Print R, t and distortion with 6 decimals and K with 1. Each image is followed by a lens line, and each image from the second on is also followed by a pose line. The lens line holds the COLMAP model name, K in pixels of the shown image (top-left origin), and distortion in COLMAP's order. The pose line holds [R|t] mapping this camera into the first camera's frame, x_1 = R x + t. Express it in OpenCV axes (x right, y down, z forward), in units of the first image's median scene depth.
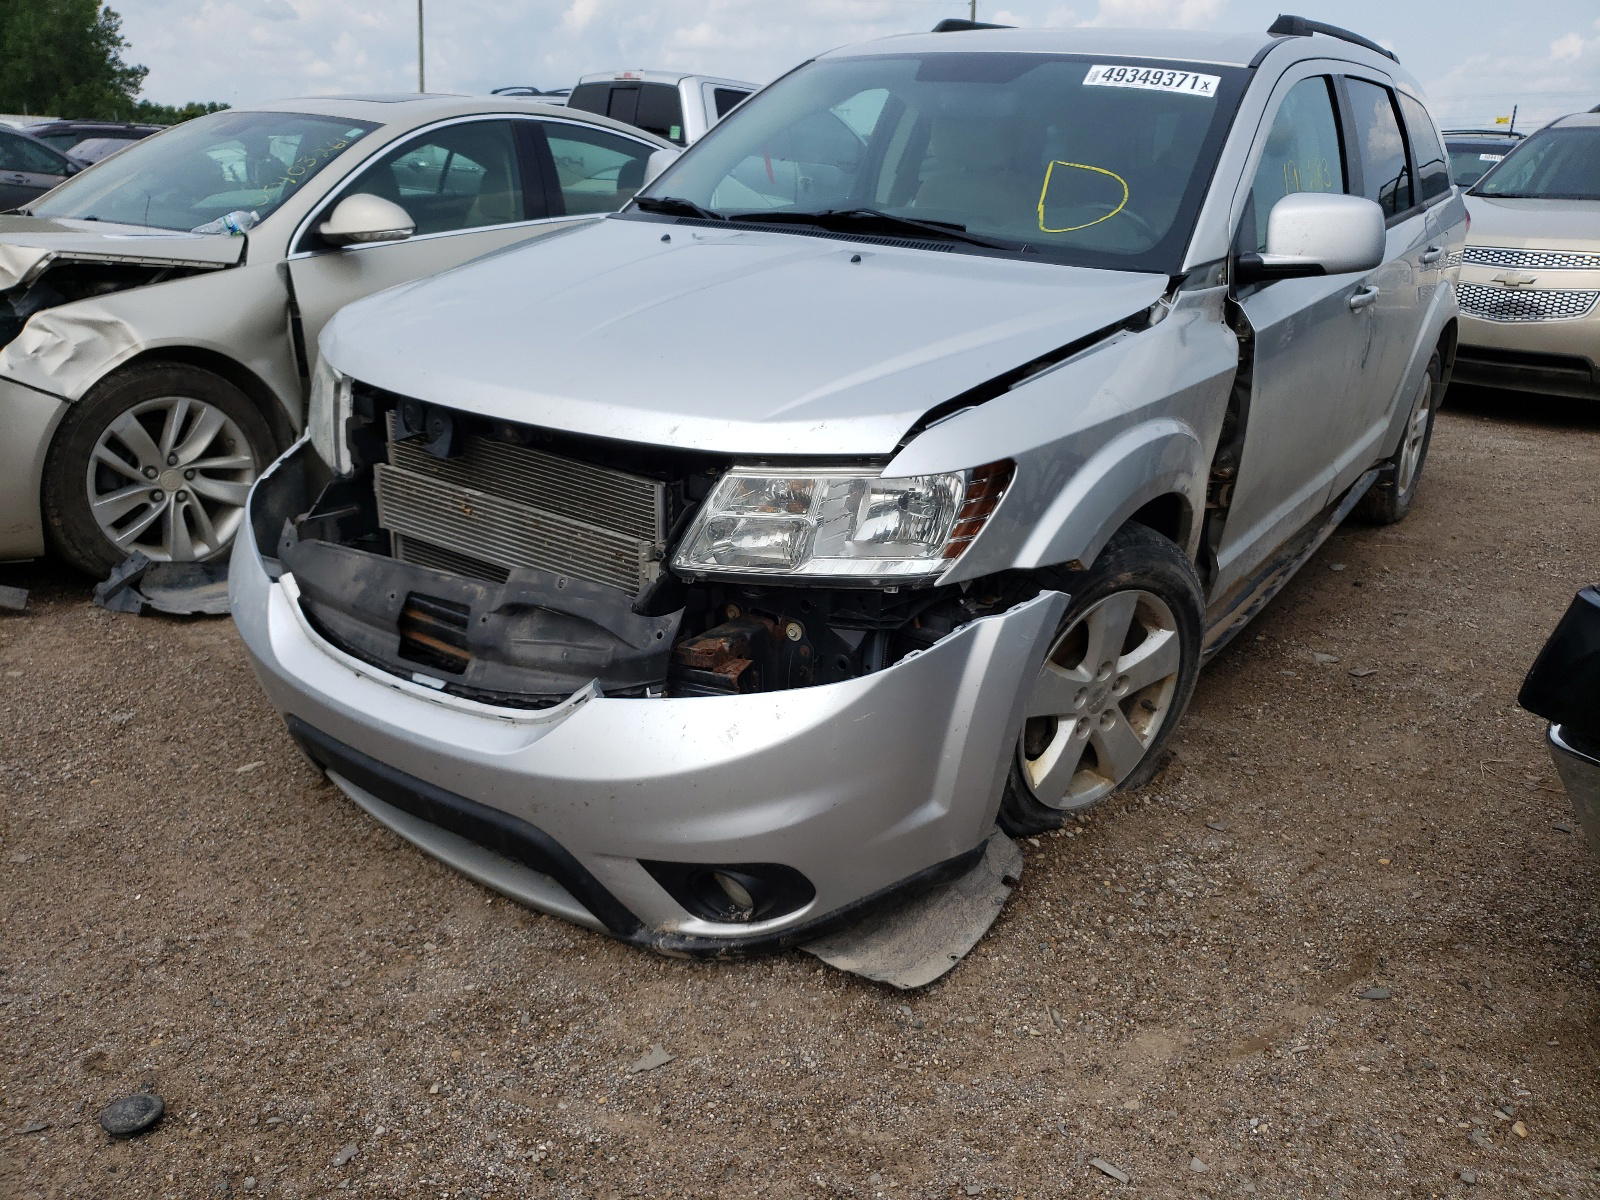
lens RADIAL K [[1235.5, 0, 815.0], [0, 1235.5, 593.6], [0, 0, 1]] dist [-0.004773, 0.020305]
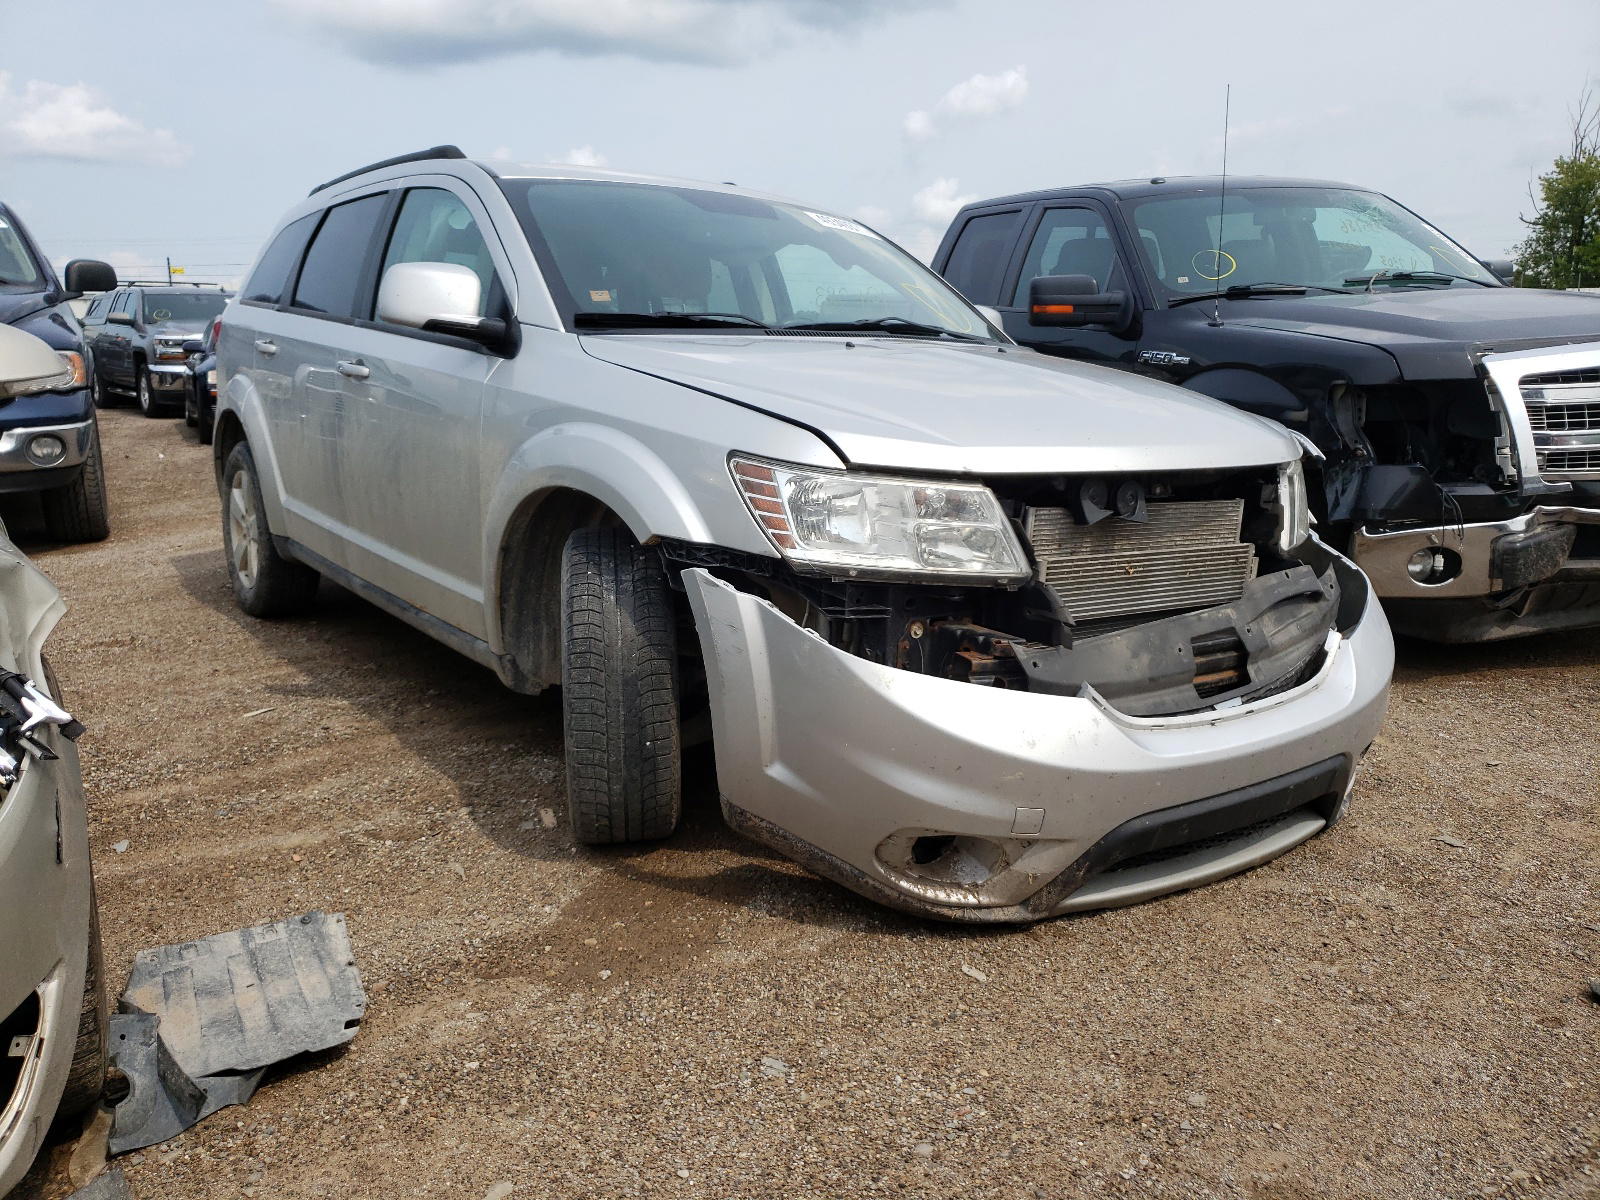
lens RADIAL K [[1235.5, 0, 802.9], [0, 1235.5, 600.5], [0, 0, 1]] dist [-0.004773, 0.020305]
pose [[0.335331, -0.224496, 0.914962, -1.380295], [0.310189, 0.943351, 0.117778, -0.258758], [-0.889570, 0.244317, 0.385971, 0.844163]]
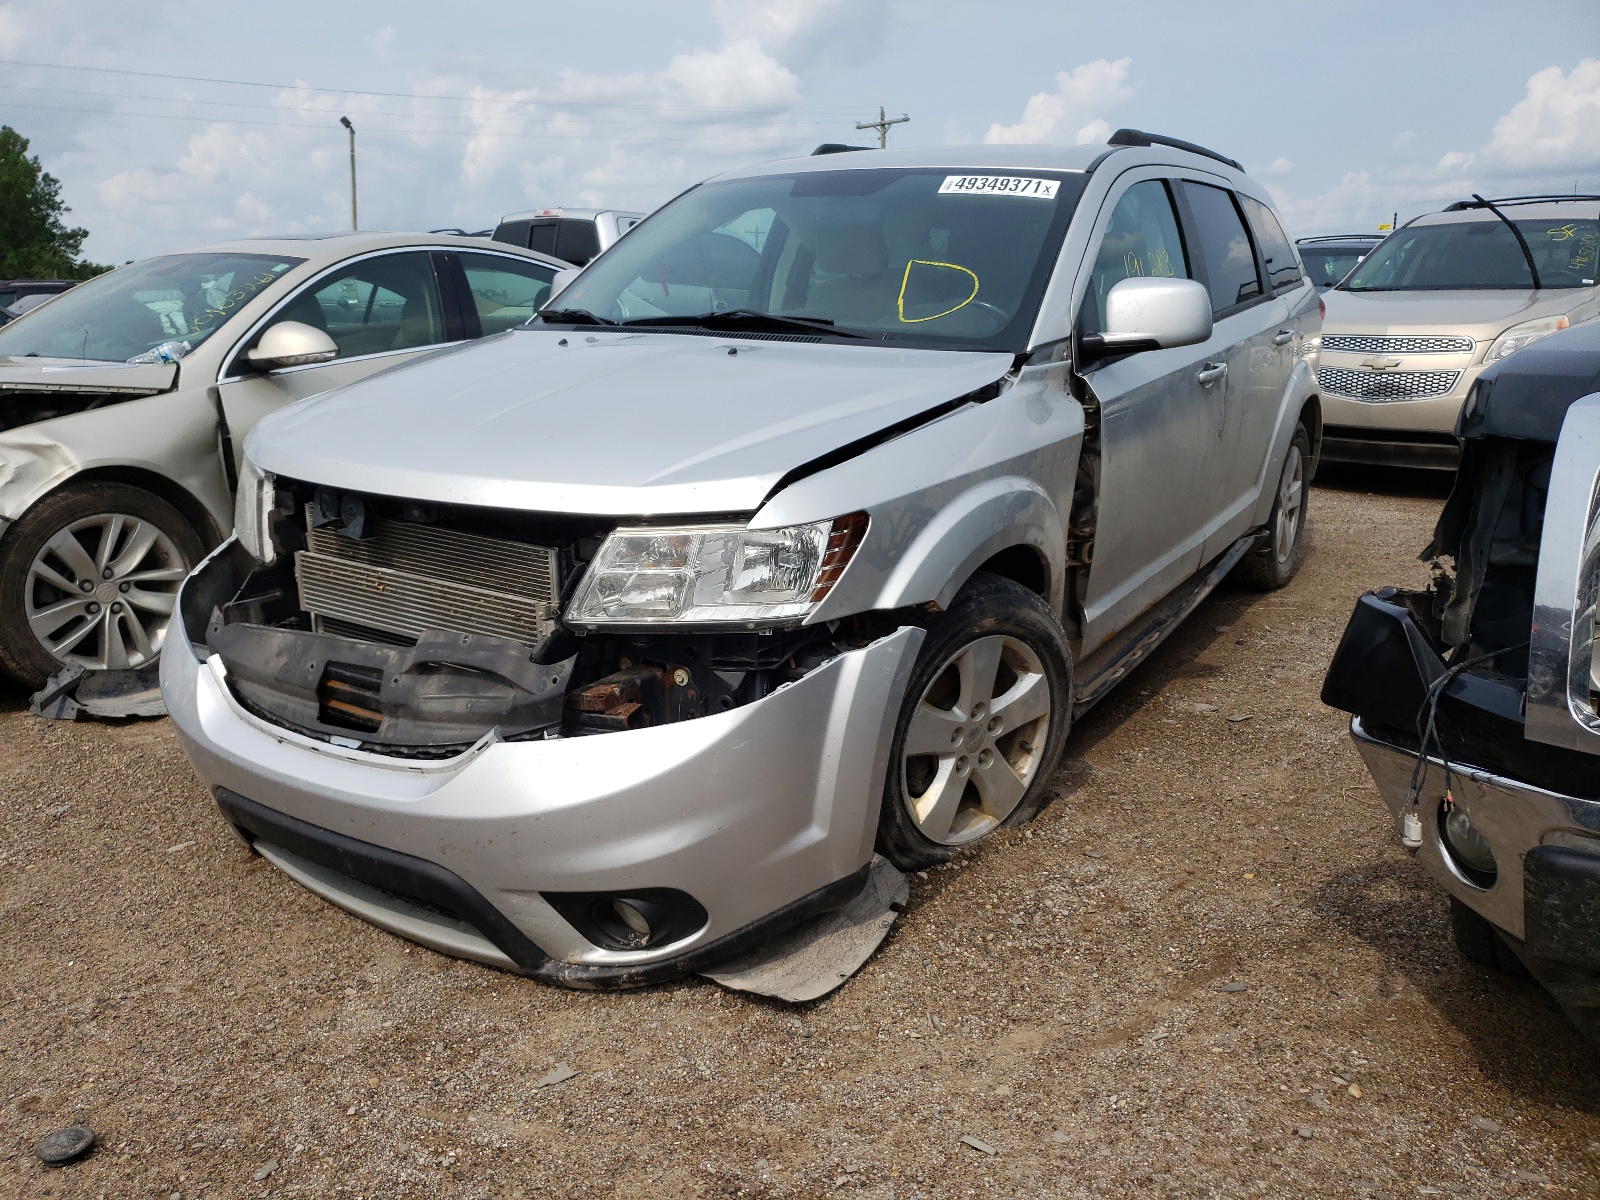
lens RADIAL K [[1235.5, 0, 787.8], [0, 1235.5, 599.9], [0, 0, 1]] dist [-0.004773, 0.020305]
pose [[0.998652, -0.045903, 0.024224, 0.050025], [0.047952, 0.994585, -0.092199, 0.061856], [-0.019861, 0.093237, 0.995446, -0.089526]]
